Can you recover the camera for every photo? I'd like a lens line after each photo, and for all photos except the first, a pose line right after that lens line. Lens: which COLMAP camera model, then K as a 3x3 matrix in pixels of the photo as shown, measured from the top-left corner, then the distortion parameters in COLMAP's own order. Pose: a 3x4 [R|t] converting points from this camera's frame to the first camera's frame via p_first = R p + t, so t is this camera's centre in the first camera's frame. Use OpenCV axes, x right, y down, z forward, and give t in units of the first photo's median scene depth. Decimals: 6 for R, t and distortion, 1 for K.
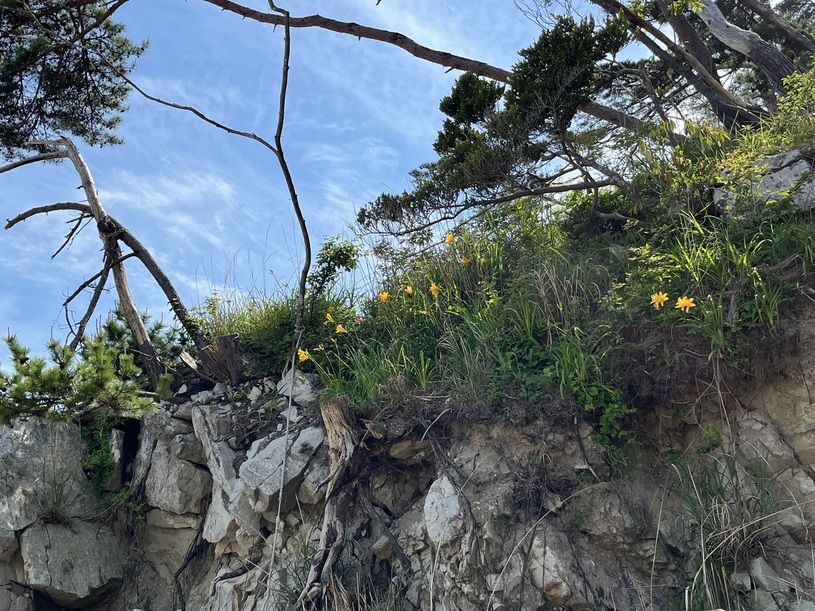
lens RADIAL K [[944.8, 0, 407.2], [0, 944.8, 305.9], [0, 0, 1]] dist [0.014177, 0.000000]
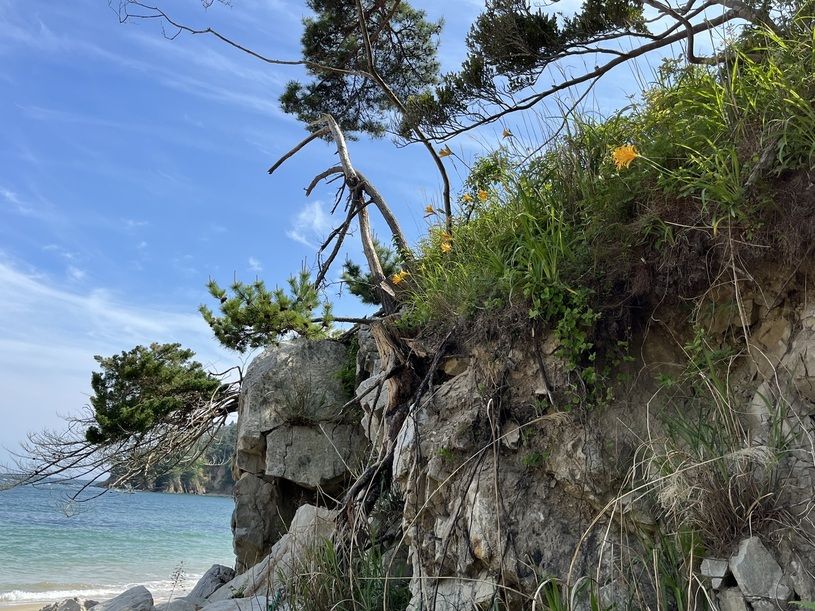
lens RADIAL K [[721.9, 0, 407.6], [0, 721.9, 305.4], [0, 0, 1]] dist [0.005246, 0.014816]
pose [[0.826659, -0.068471, -0.558522, 0.325214], [0.119333, 0.991325, 0.055093, 0.041089], [0.549904, -0.112193, 0.827658, 0.346027]]
